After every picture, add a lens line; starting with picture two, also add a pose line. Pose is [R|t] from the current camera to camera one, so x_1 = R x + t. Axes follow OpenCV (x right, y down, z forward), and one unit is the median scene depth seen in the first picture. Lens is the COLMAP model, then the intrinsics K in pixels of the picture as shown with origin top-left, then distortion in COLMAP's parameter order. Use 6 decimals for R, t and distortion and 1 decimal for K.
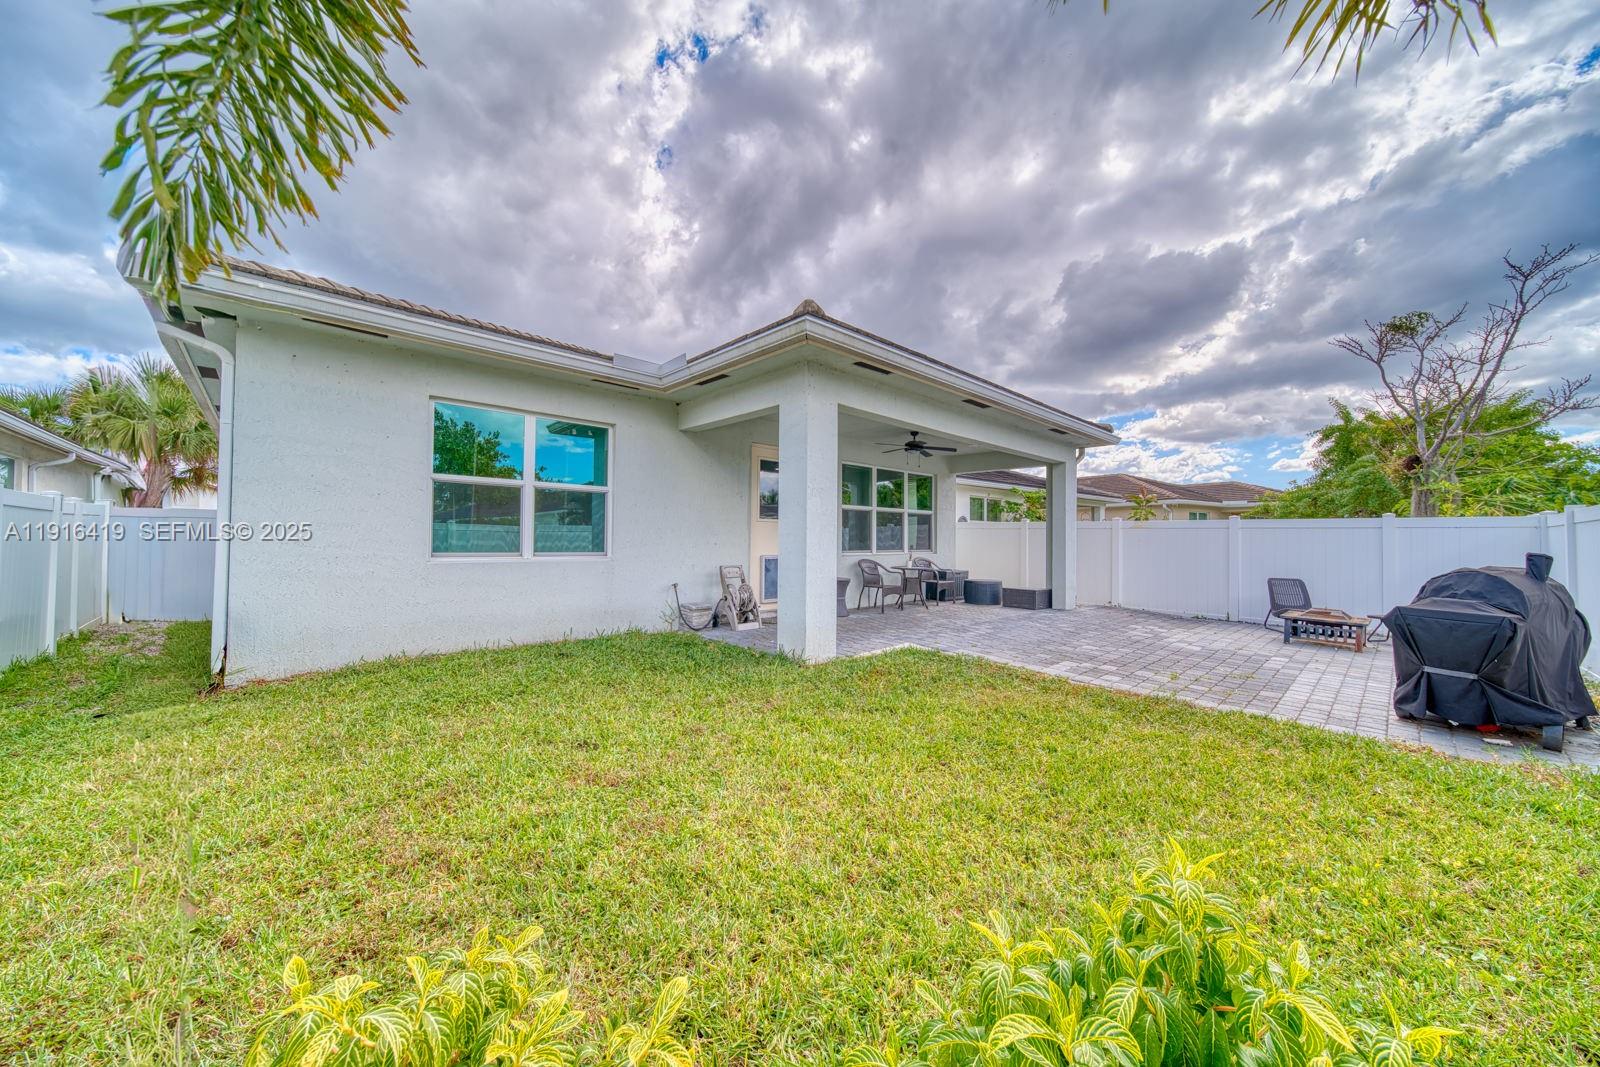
lens RADIAL K [[571.3, 0, 808.8], [0, 571.3, 532.2], [0, 0, 1]] dist [-0.002907, -0.000489]
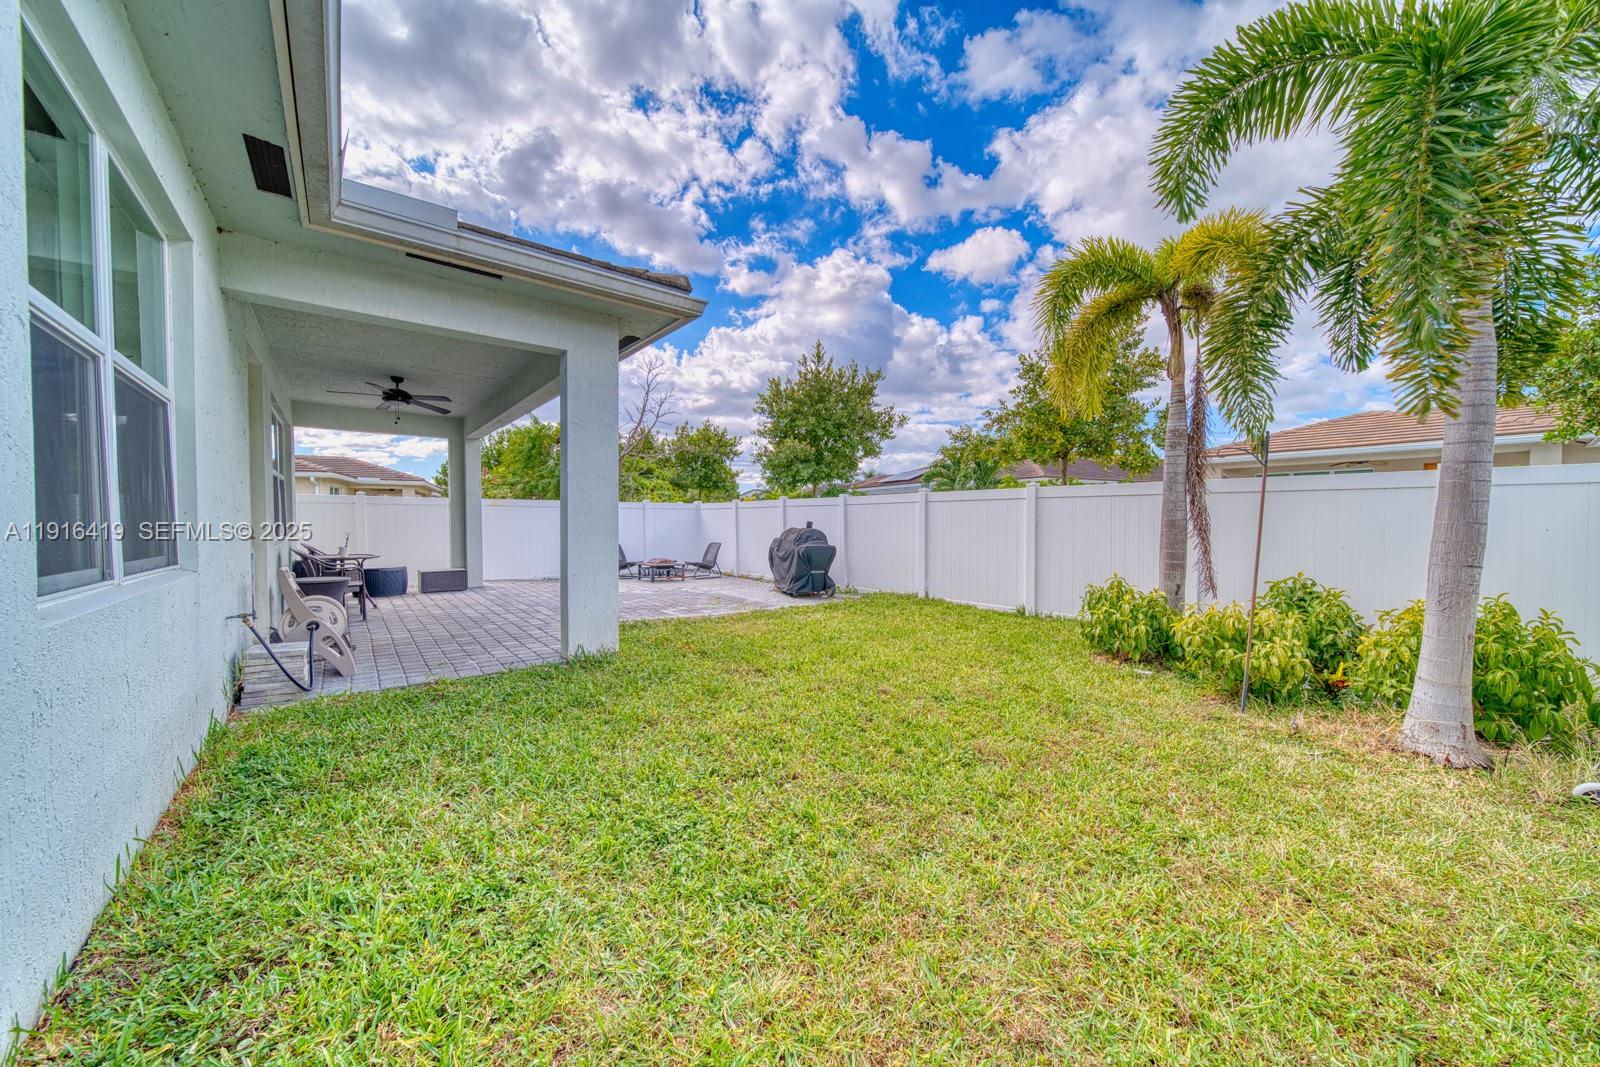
lens RADIAL K [[571.3, 0, 805.1], [0, 571.3, 534.1], [0, 0, 1]] dist [-0.002907, -0.000489]
pose [[0.071093, -0.037656, 0.996759, -0.485641], [-0.009256, 0.999219, 0.038409, -0.000532], [-0.997427, -0.011957, 0.070689, 0.358665]]
